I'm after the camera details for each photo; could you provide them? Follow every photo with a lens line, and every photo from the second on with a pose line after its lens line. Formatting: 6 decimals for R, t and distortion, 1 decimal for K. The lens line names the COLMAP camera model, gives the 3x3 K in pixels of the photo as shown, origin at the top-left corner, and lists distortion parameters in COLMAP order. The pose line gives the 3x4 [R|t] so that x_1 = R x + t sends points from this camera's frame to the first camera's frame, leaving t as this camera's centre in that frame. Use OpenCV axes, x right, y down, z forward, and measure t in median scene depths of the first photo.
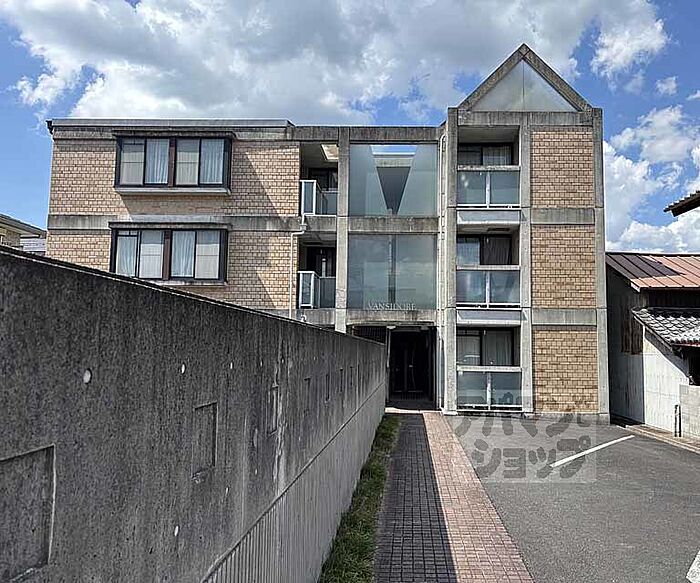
lens RADIAL K [[581.3, 0, 389.3], [0, 581.3, 299.6], [0, 0, 1]] dist [0.038596, -0.039661]
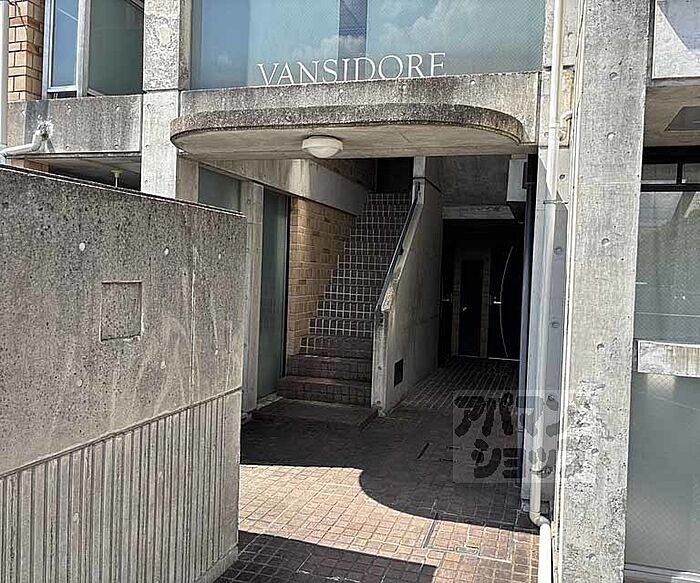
lens RADIAL K [[581.3, 0, 350.5], [0, 581.3, 290.9], [0, 0, 1]] dist [0.038596, -0.039661]
pose [[0.959493, 0.030820, -0.280041, 0.078557], [0.002174, 0.993159, 0.116750, 0.076128], [0.281723, -0.112630, 0.952862, 0.770309]]
